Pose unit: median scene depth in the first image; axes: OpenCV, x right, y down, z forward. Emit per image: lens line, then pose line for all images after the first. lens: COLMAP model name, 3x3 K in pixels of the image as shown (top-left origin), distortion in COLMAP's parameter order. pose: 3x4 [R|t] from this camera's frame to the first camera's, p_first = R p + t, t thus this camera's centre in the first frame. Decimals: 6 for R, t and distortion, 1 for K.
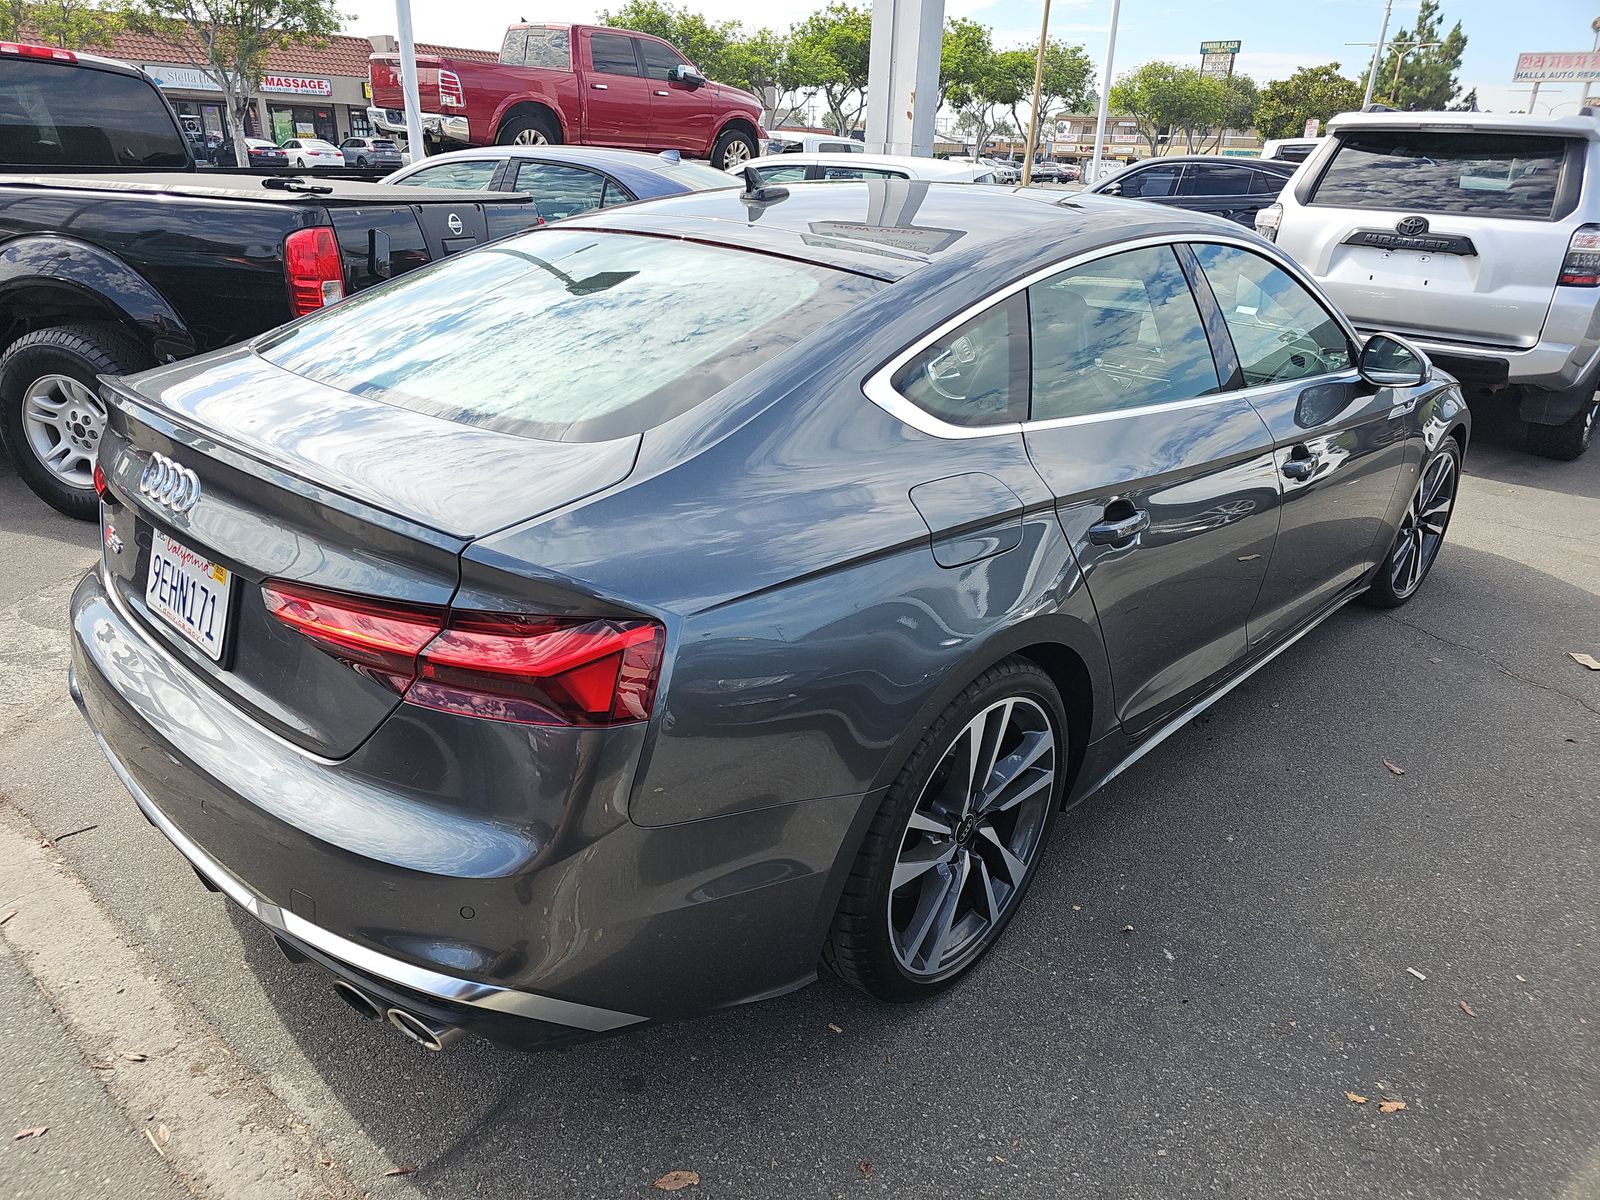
lens RADIAL K [[1086.0, 0, 800.0], [0, 1086.0, 600.0], [0, 0, 1]] dist [0.050671, -0.067423]
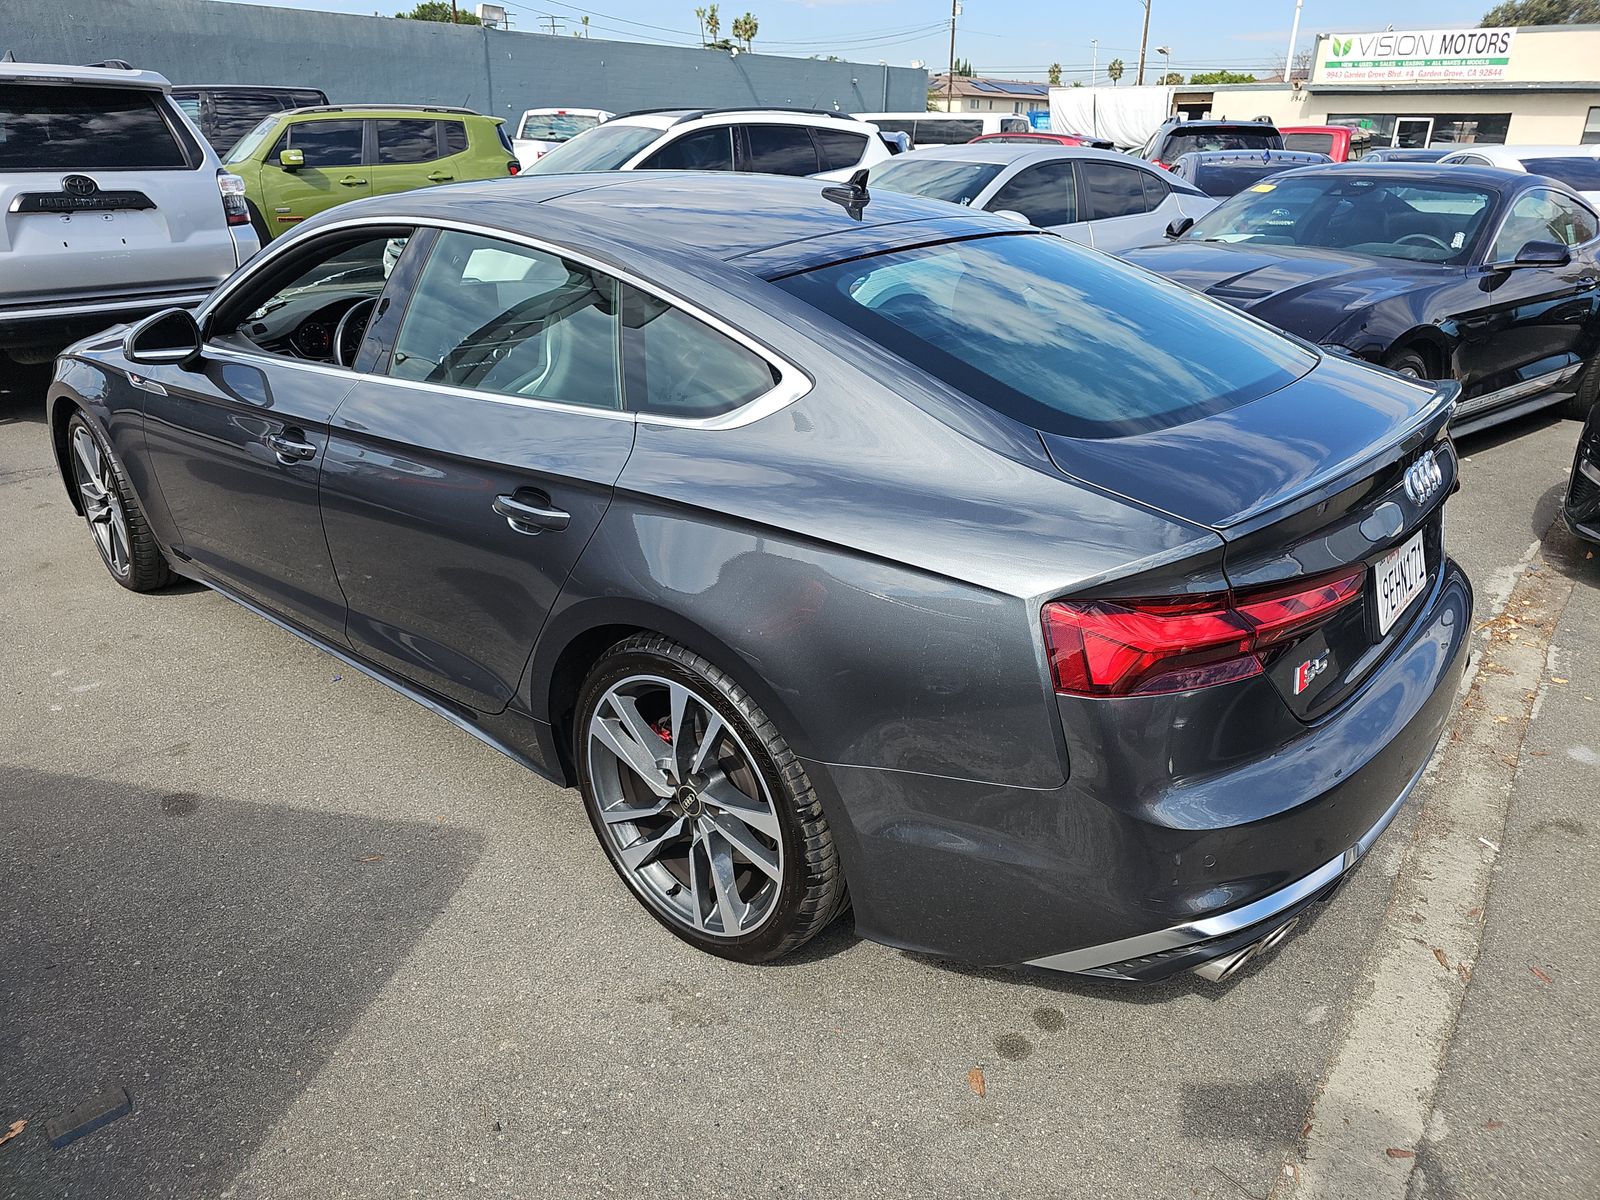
lens RADIAL K [[1086.0, 0, 800.0], [0, 1086.0, 600.0], [0, 0, 1]] dist [0.050671, -0.067423]
pose [[-0.051163, -0.410869, 0.910258, -0.488677], [0.365645, 0.840459, 0.399916, -0.195481], [-0.929347, 0.353292, 0.107232, 0.460170]]
